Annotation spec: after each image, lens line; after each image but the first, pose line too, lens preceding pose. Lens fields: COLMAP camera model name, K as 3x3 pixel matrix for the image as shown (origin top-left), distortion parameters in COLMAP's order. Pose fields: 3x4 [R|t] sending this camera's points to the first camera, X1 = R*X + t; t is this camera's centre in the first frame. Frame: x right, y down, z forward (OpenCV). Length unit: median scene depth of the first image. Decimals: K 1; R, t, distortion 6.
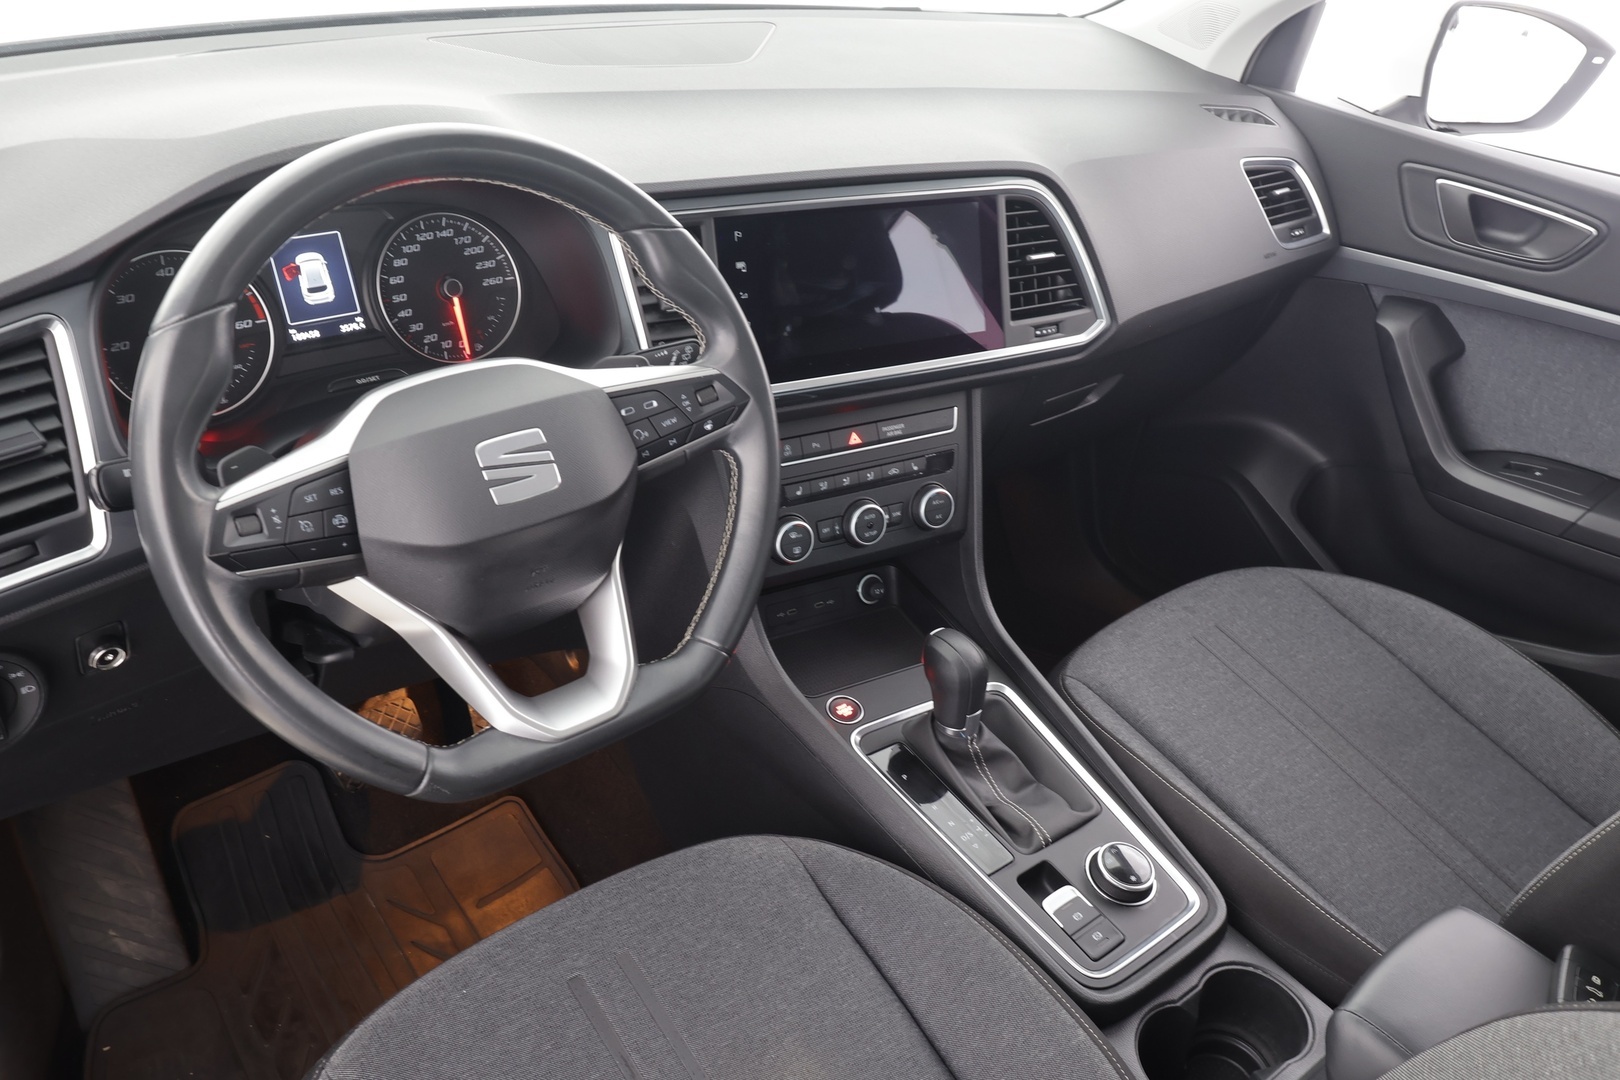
lens RADIAL K [[1305.0, 0, 808.5], [0, 1305.0, 540.1], [0, 0, 1]] dist [0.006359, 0.009299]
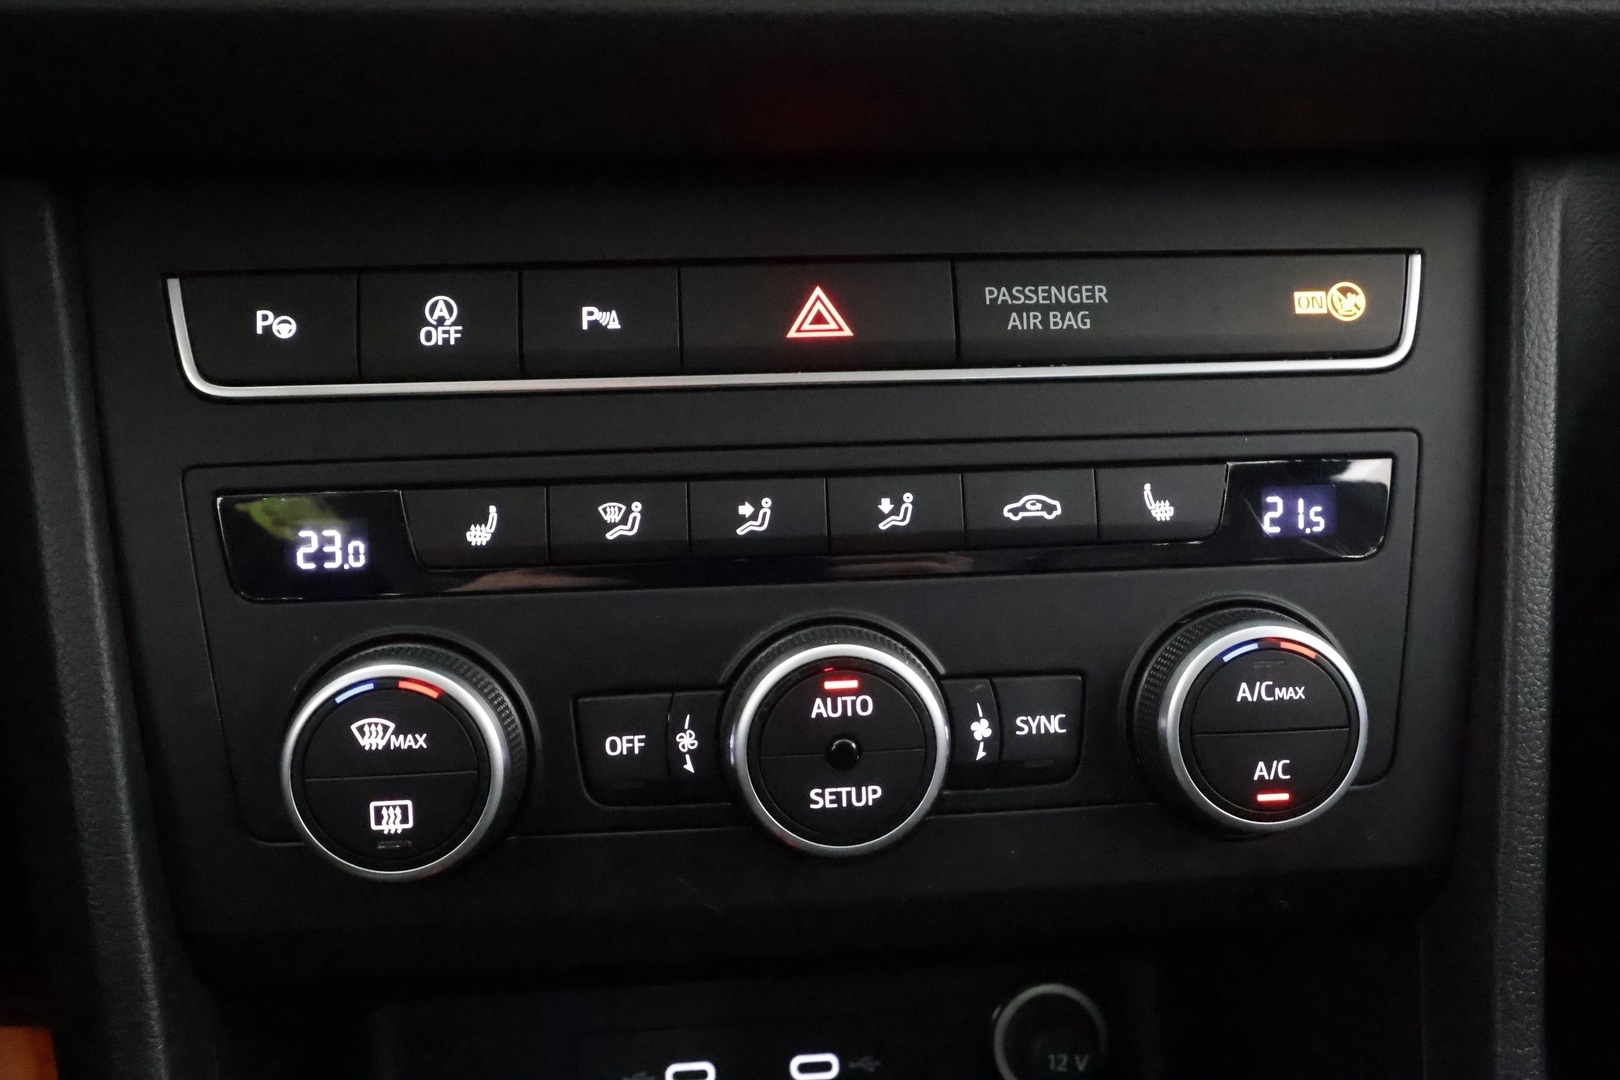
lens RADIAL K [[1305.0, 0, 808.6], [0, 1305.0, 535.9], [0, 0, 1]] dist [0.006359, 0.009299]
pose [[0.891081, 0.061809, -0.449617, 0.146959], [-0.153395, 0.973398, -0.170194, -0.010148], [0.427136, 0.220625, 0.876857, 0.944403]]
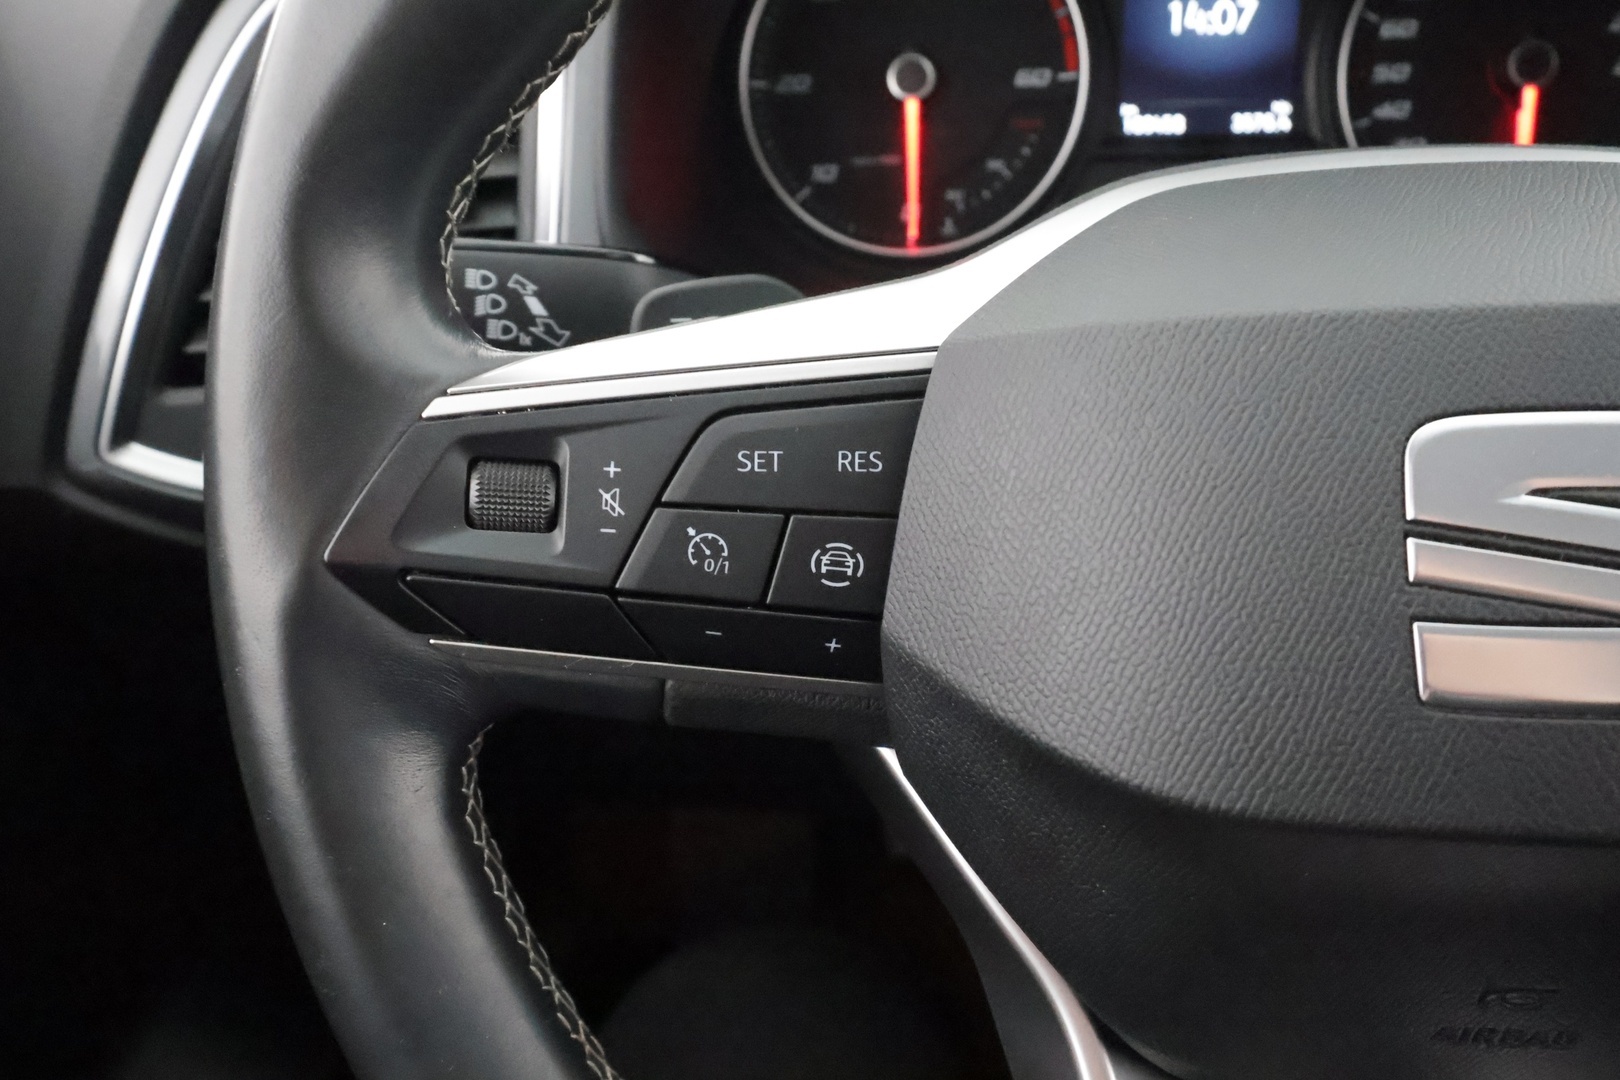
lens RADIAL K [[1305.0, 0, 814.5], [0, 1305.0, 542.1], [0, 0, 1]] dist [0.006359, 0.009299]
pose [[0.718781, 0.291778, -0.631047, -0.130945], [-0.279418, 0.952376, 0.122087, -0.037635], [0.636616, 0.088572, 0.766078, 0.555737]]
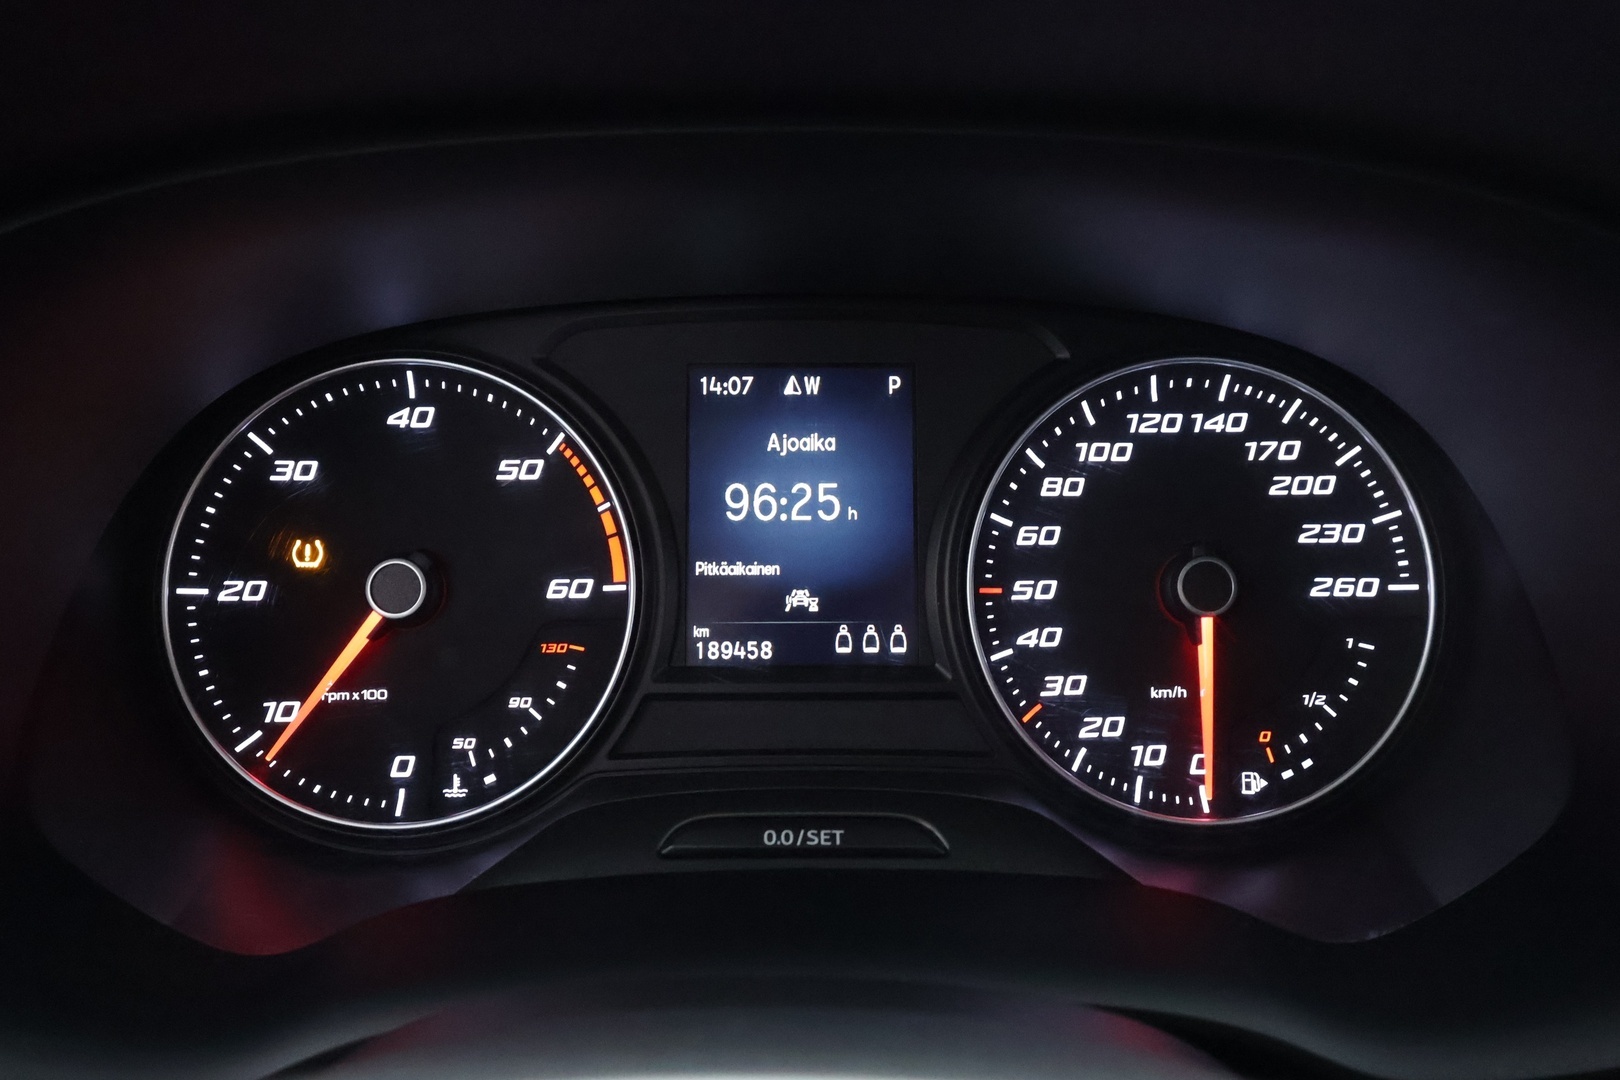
lens RADIAL K [[1305.0, 0, 809.2], [0, 1305.0, 545.8], [0, 0, 1]] dist [0.006359, 0.009299]
pose [[0.783978, 0.127997, -0.607450, -0.157772], [-0.270060, 0.951390, -0.148071, -0.130308], [0.558969, 0.280132, 0.780435, 0.700087]]
